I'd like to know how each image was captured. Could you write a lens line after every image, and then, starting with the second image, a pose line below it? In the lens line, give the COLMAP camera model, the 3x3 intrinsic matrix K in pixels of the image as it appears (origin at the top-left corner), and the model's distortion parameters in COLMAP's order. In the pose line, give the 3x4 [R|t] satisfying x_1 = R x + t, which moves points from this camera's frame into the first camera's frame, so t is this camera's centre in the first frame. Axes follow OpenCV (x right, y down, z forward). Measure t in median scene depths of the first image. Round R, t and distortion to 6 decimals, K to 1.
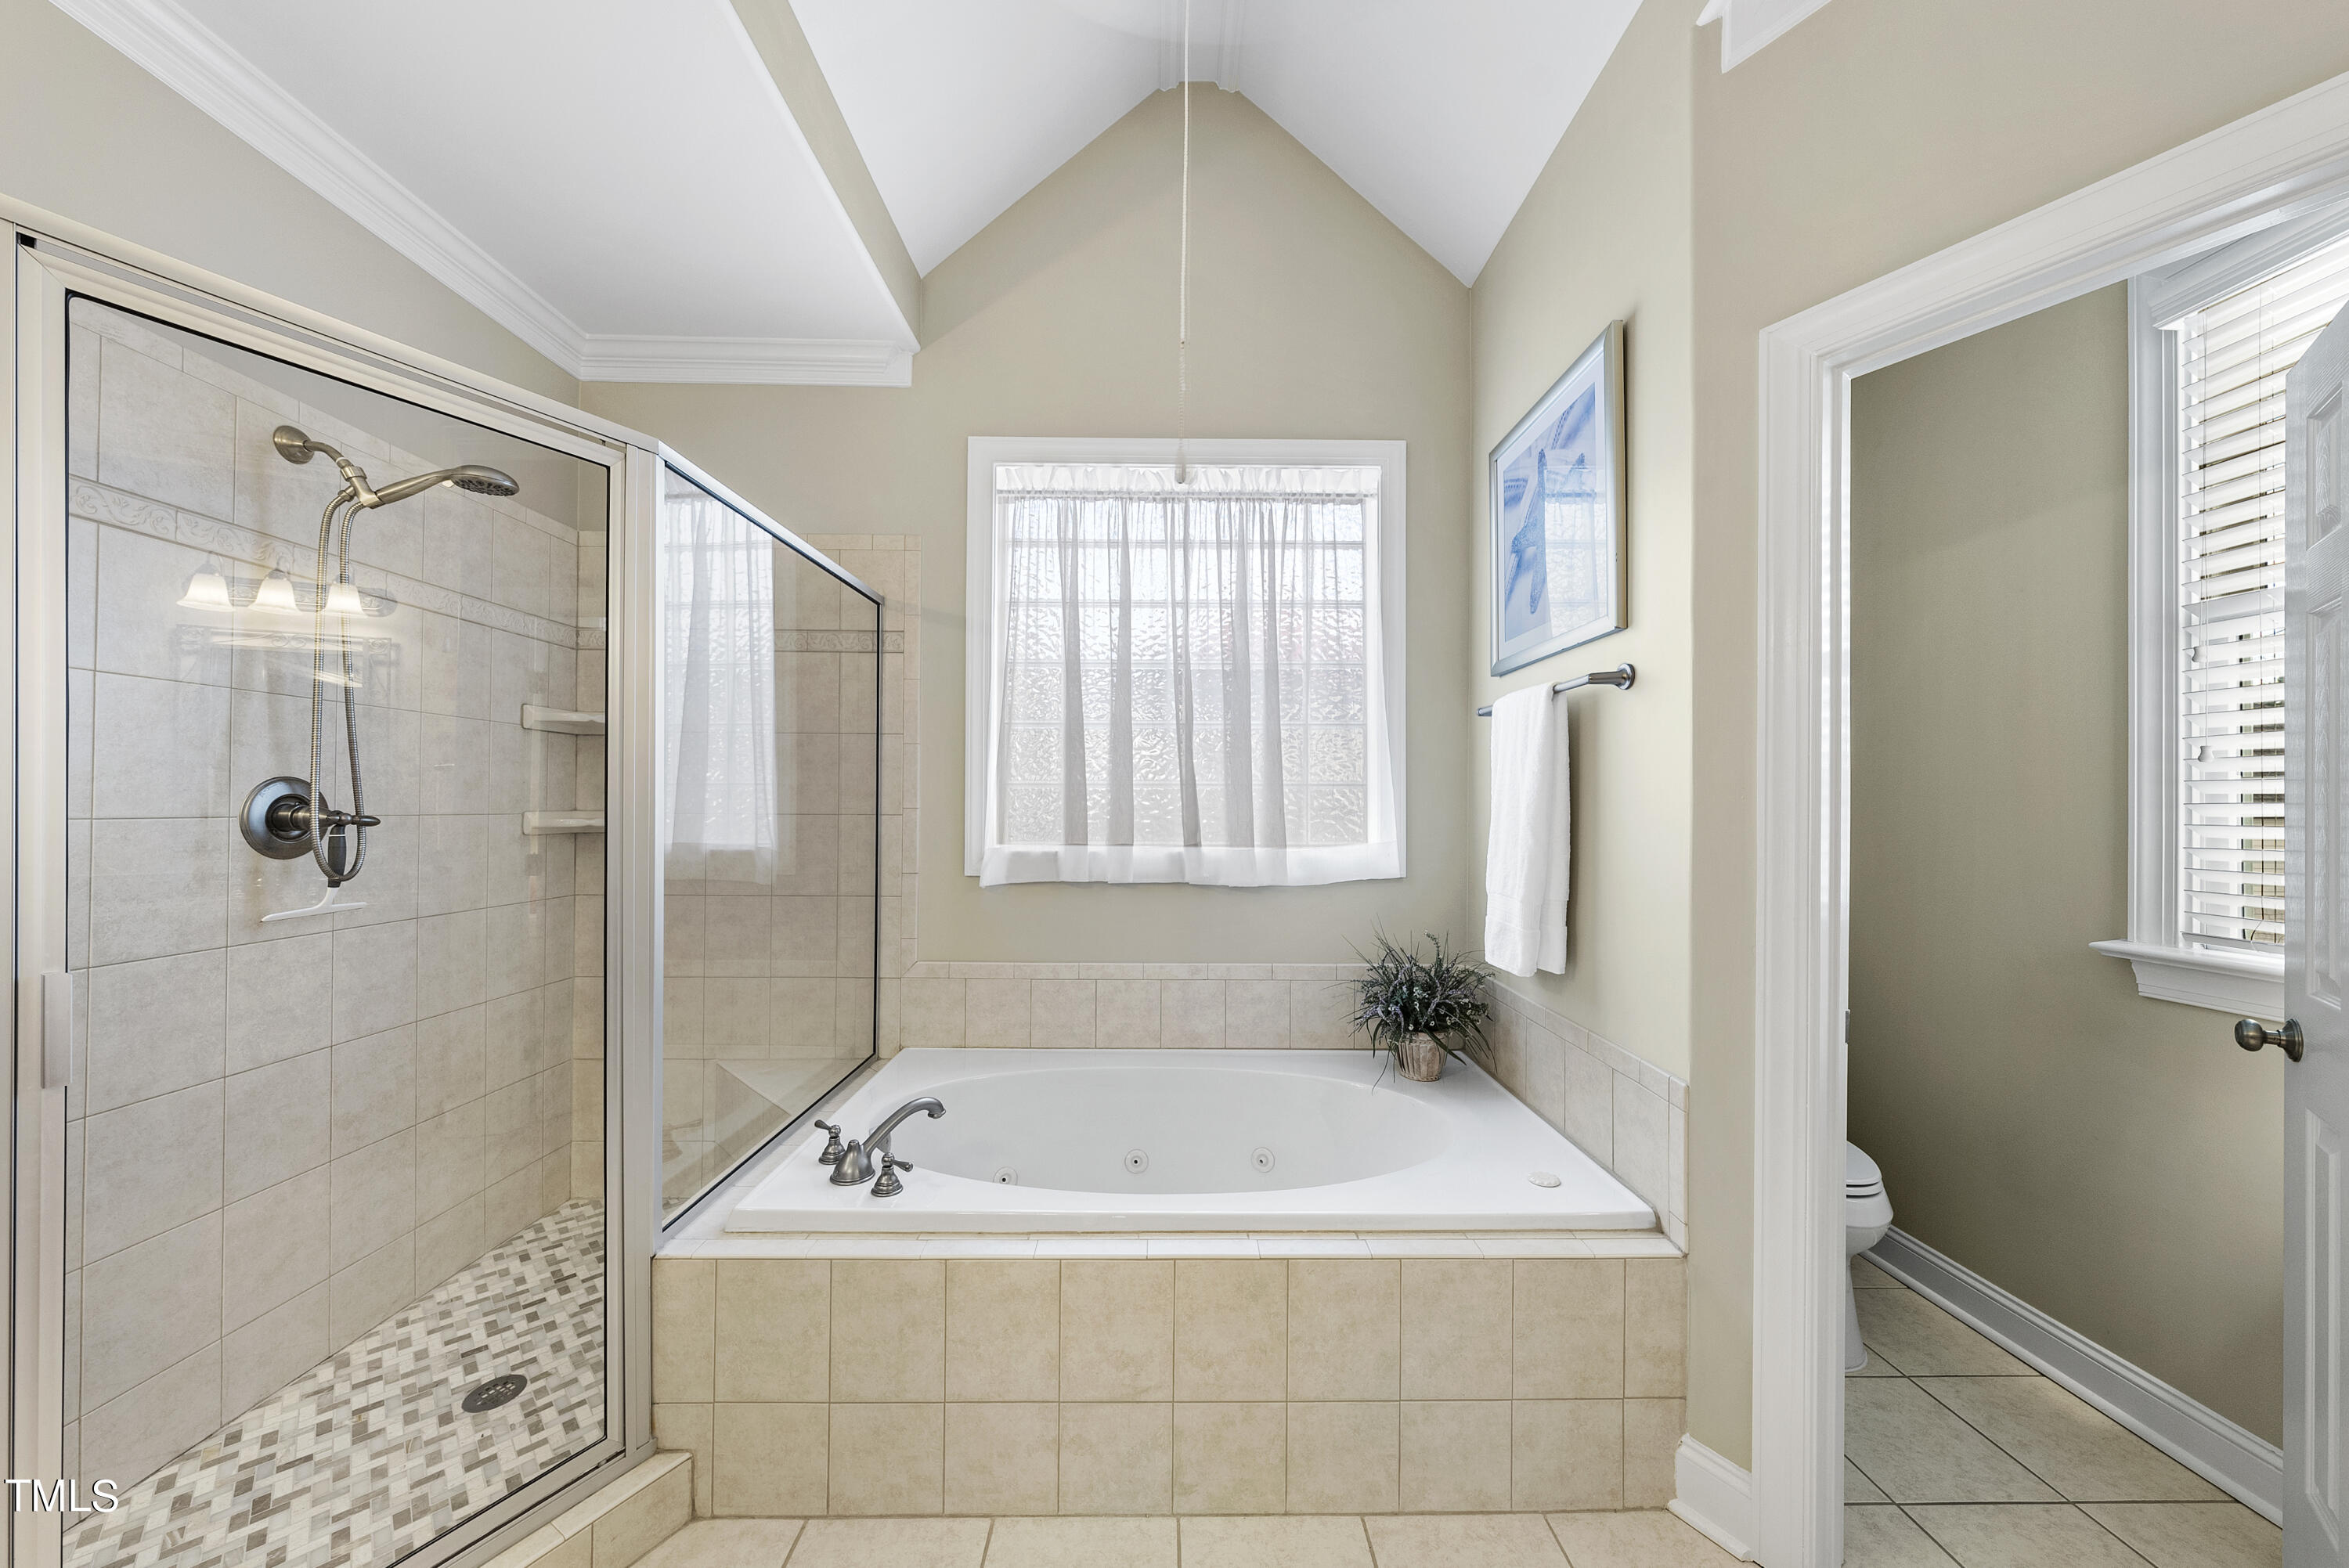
lens RADIAL K [[807.8, 0, 1178.4], [0, 807.8, 781.9], [0, 0, 1]] dist [-0.006425, 0.001880]
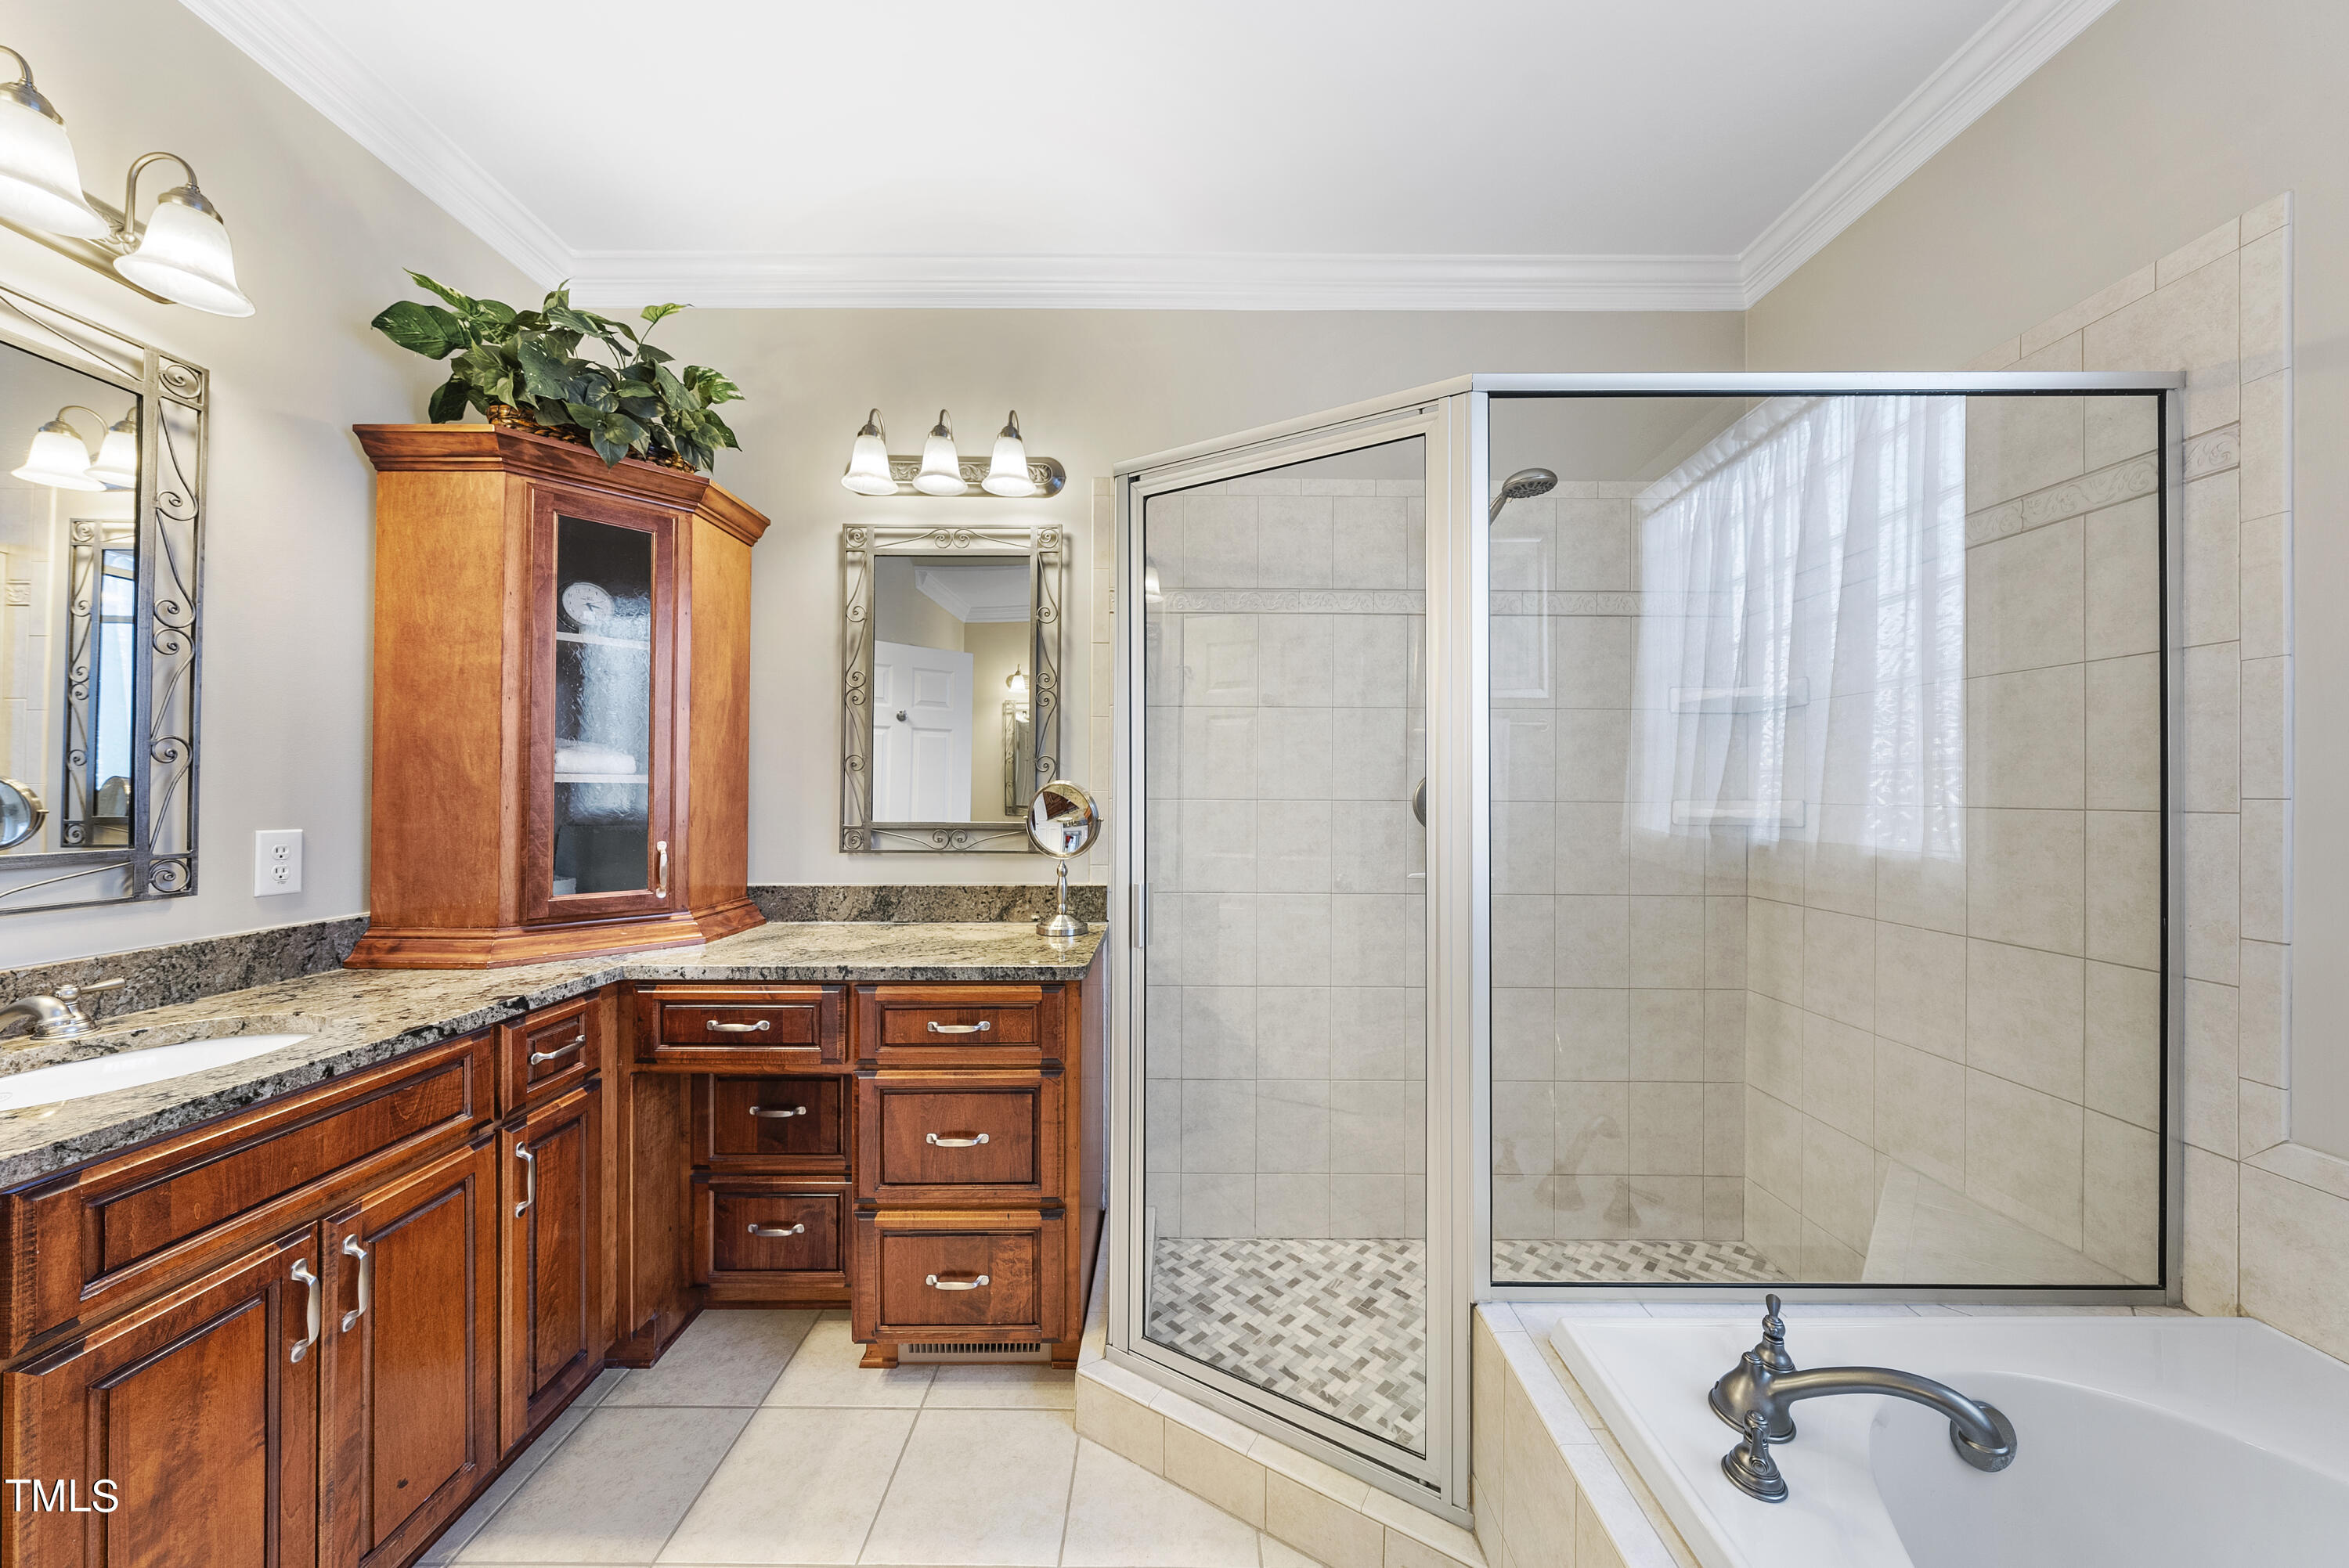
lens RADIAL K [[795.5, 0, 1174.5], [0, 795.5, 784.0], [0, 0, 1]] dist [-0.000480, -0.000110]
pose [[-0.012547, -0.014511, -0.999816, 0.144630], [0.024255, 0.999596, -0.014812, 0.017983], [0.999627, -0.024436, -0.012190, 0.448413]]
